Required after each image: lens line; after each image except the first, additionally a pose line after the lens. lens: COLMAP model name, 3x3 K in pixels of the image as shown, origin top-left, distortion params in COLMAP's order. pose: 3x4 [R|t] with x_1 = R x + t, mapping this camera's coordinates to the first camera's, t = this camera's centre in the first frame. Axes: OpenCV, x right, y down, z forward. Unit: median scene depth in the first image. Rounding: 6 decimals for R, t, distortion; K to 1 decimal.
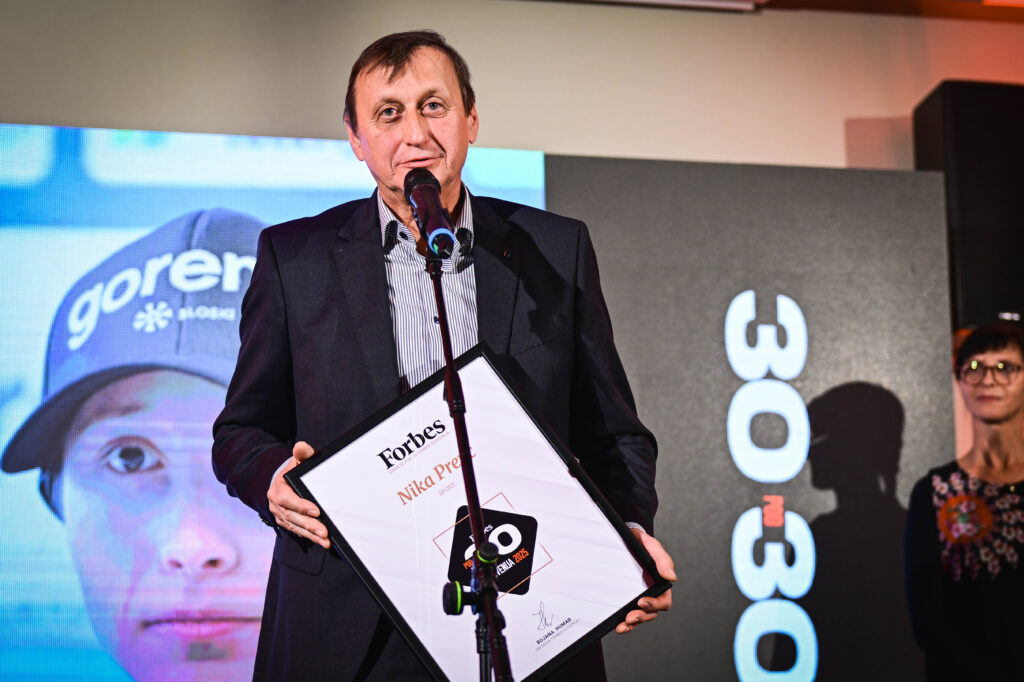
lens RADIAL K [[2518.9, 0, 512.0], [0, 2518.9, 341.0], [0, 0, 1]] dist [-0.053308, -0.181231]
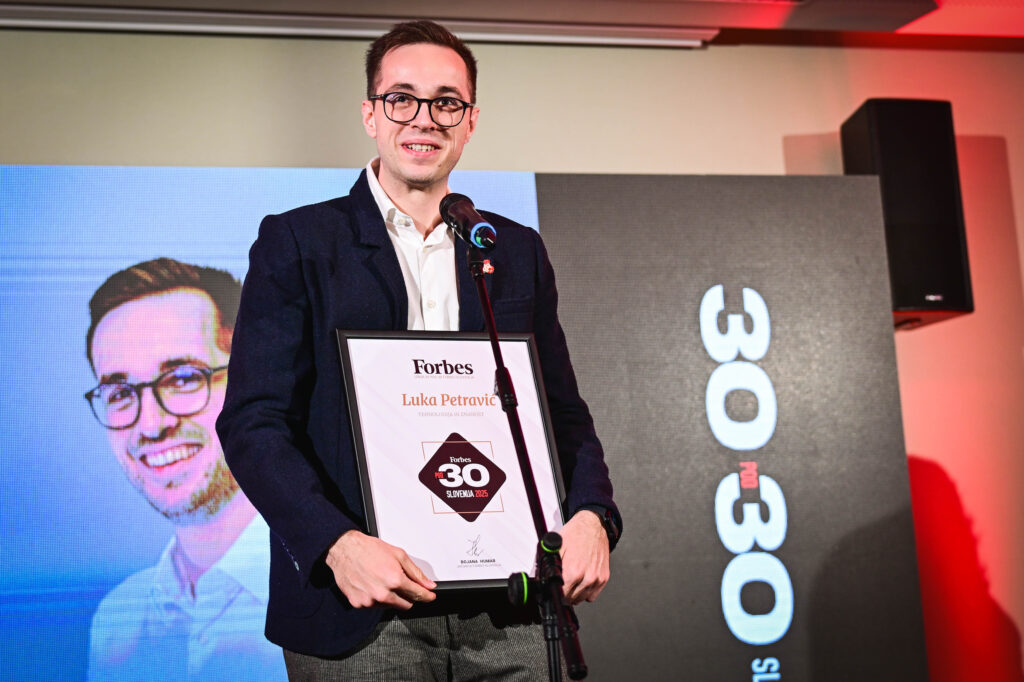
lens RADIAL K [[1897.8, 0, 512.0], [0, 1897.8, 341.0], [0, 0, 1]] dist [-0.012062, -0.022193]
pose [[0.998619, -0.044078, 0.028595, -0.026300], [0.044048, 0.999028, 0.001661, 0.000109], [-0.028640, -0.000399, 0.999590, 0.135920]]
